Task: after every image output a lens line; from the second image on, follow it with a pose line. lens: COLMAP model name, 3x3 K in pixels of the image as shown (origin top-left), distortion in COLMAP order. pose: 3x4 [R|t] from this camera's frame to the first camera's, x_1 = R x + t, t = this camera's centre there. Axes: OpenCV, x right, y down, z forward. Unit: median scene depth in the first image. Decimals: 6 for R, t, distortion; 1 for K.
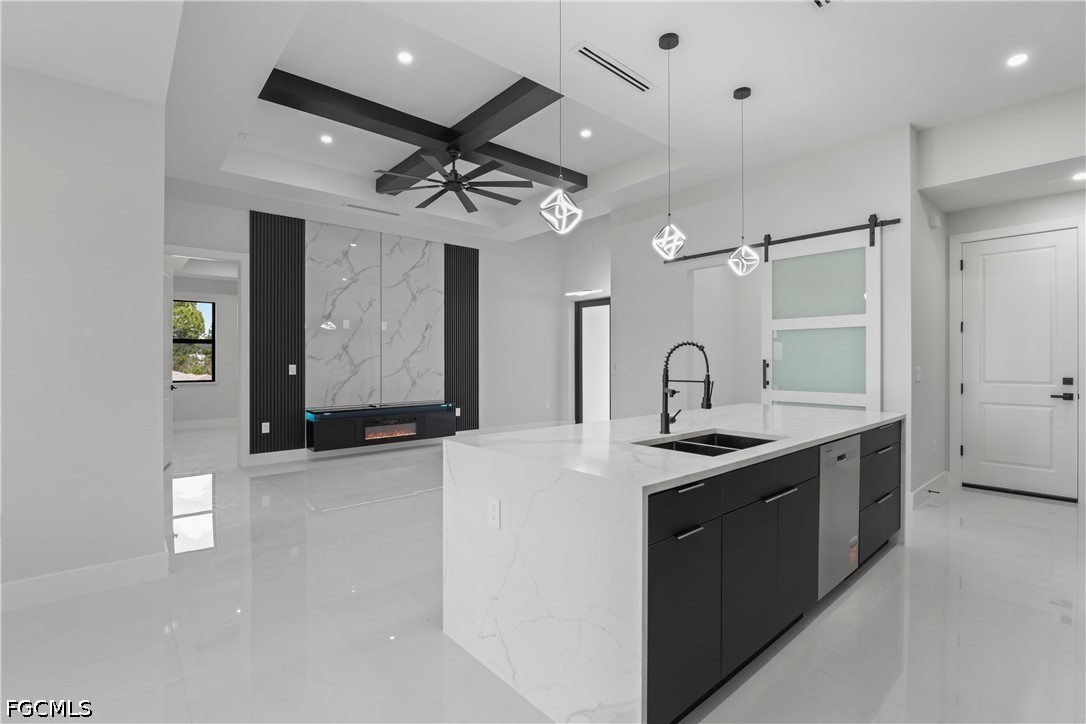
lens RADIAL K [[494.8, 0, 543.0], [0, 494.8, 362.0], [0, 0, 1]] dist [-0.001601, 0.000759]
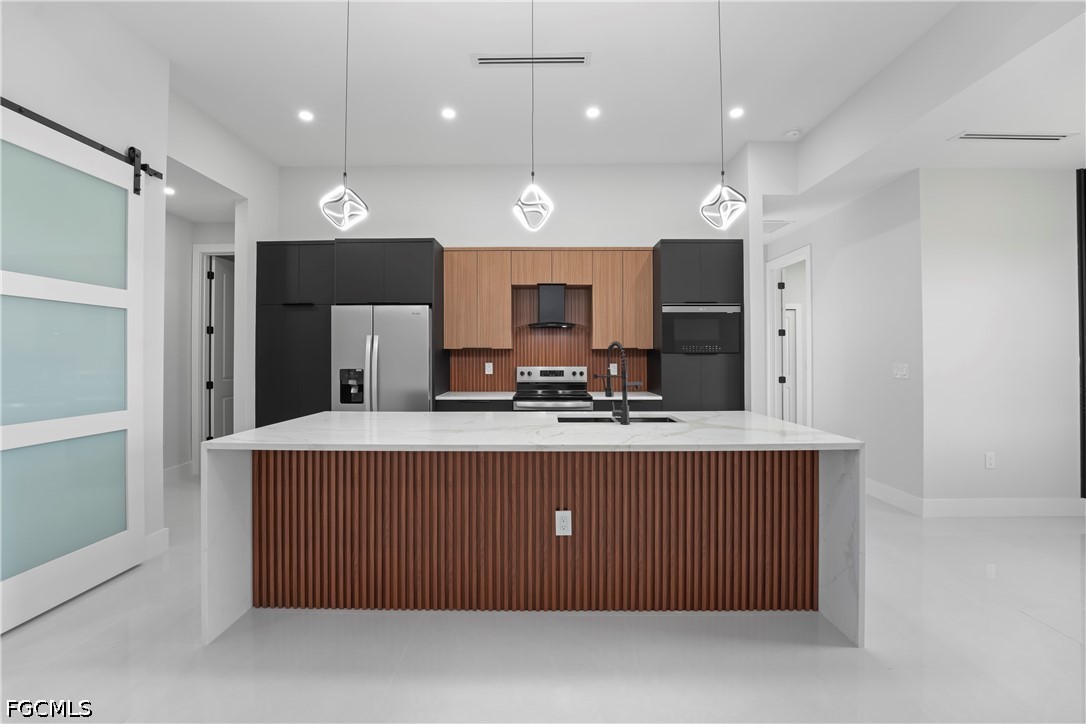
lens RADIAL K [[444.9, 0, 542.5], [0, 444.9, 355.3], [0, 0, 1]] dist [-0.024326, 0.000171]
pose [[-0.750306, 0.005541, 0.661067, -0.155056], [0.005681, 0.999982, -0.001934, -0.004751], [-0.661066, 0.002304, -0.750324, 1.061728]]
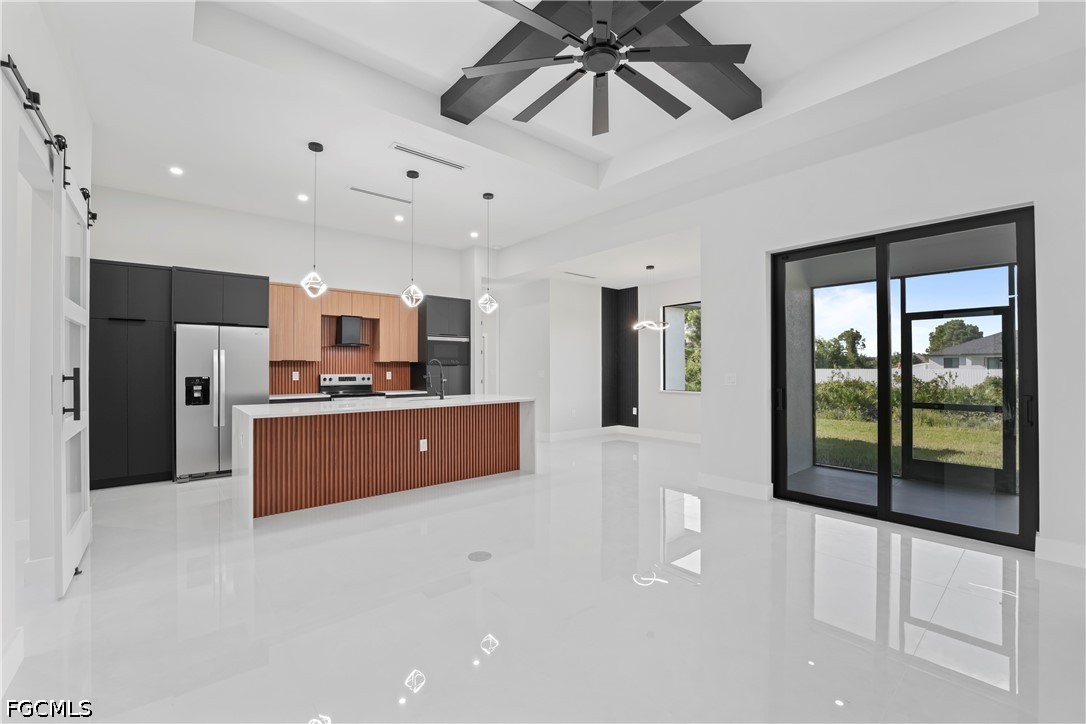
lens RADIAL K [[446.3, 0, 542.4], [0, 446.3, 364.5], [0, 0, 1]] dist [-0.021147, 0.000026]
pose [[-0.999949, 0.003937, 0.009347, -0.136128], [0.003920, 0.999990, -0.001911, -0.006505], [-0.009355, -0.001874, -0.999954, 1.739737]]
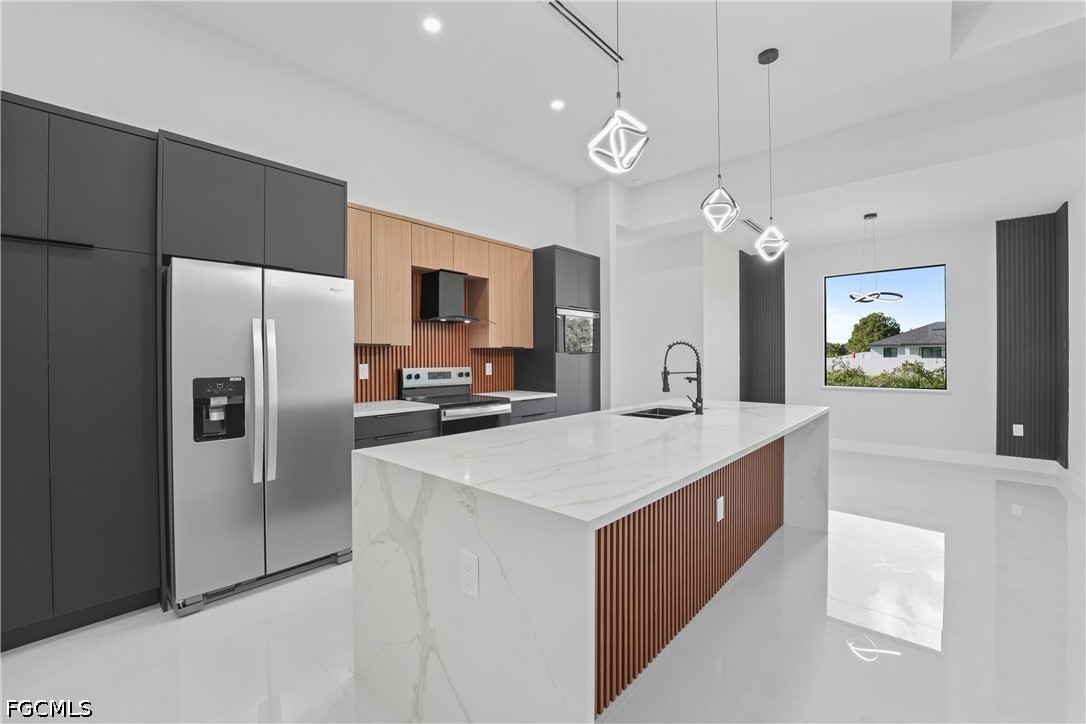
lens RADIAL K [[444.9, 0, 542.5], [0, 444.9, 355.3], [0, 0, 1]] dist [-0.024326, 0.000171]
pose [[-0.992781, 0.004488, -0.119856, 0.437922], [0.004333, 0.999989, 0.001553, -0.005051], [0.119861, 0.001022, -0.992790, 1.179052]]
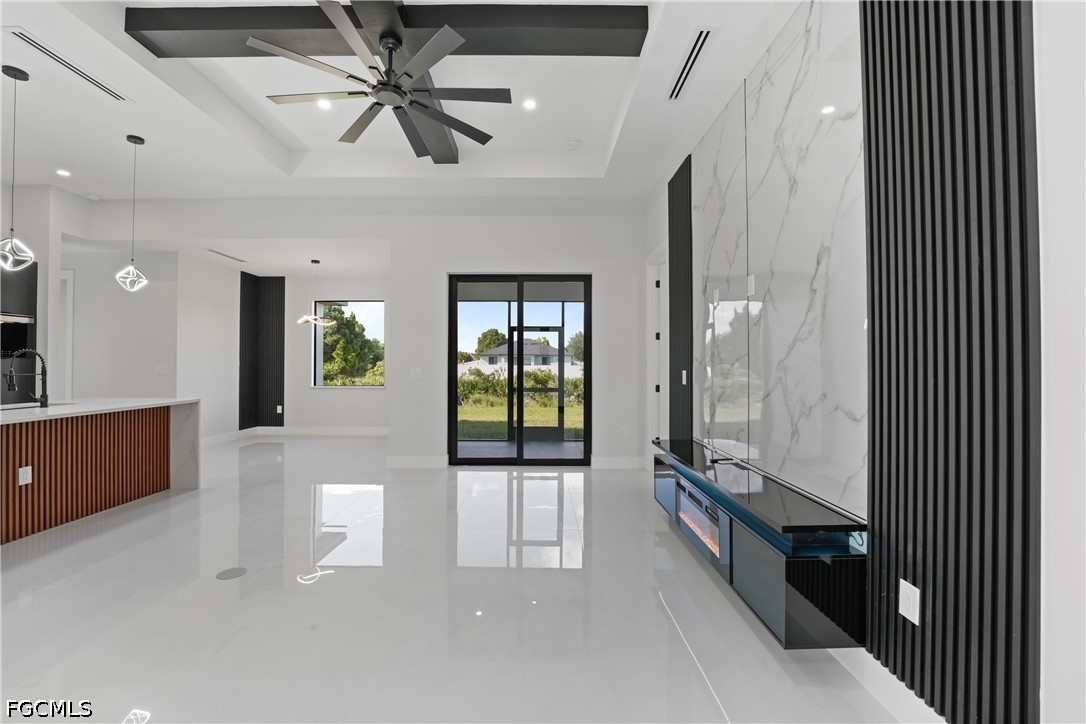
lens RADIAL K [[443.3, 0, 543.0], [0, 443.3, 362.0], [0, 0, 1]] dist [-0.026405, 0.000120]
pose [[-0.648533, -0.003379, -0.761179, 0.141977], [-0.006663, 0.999977, 0.001238, -0.007917], [0.761157, 0.005874, -0.648541, 1.767484]]
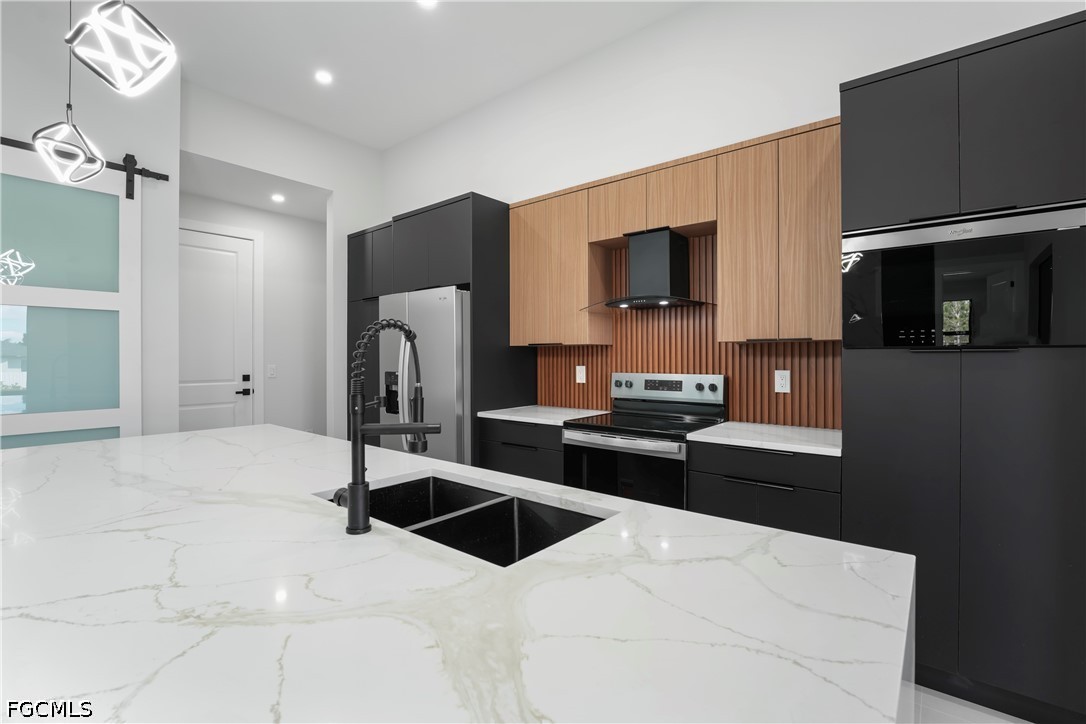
lens RADIAL K [[486.3, 0, 544.5], [0, 486.3, 358.0], [0, 0, 1]] dist [-0.015741, -0.000104]
pose [[-0.165935, 0.000976, 0.986136, -0.110668], [0.004946, 0.999988, -0.000157, -0.002236], [-0.986124, 0.004852, -0.165938, 0.518749]]
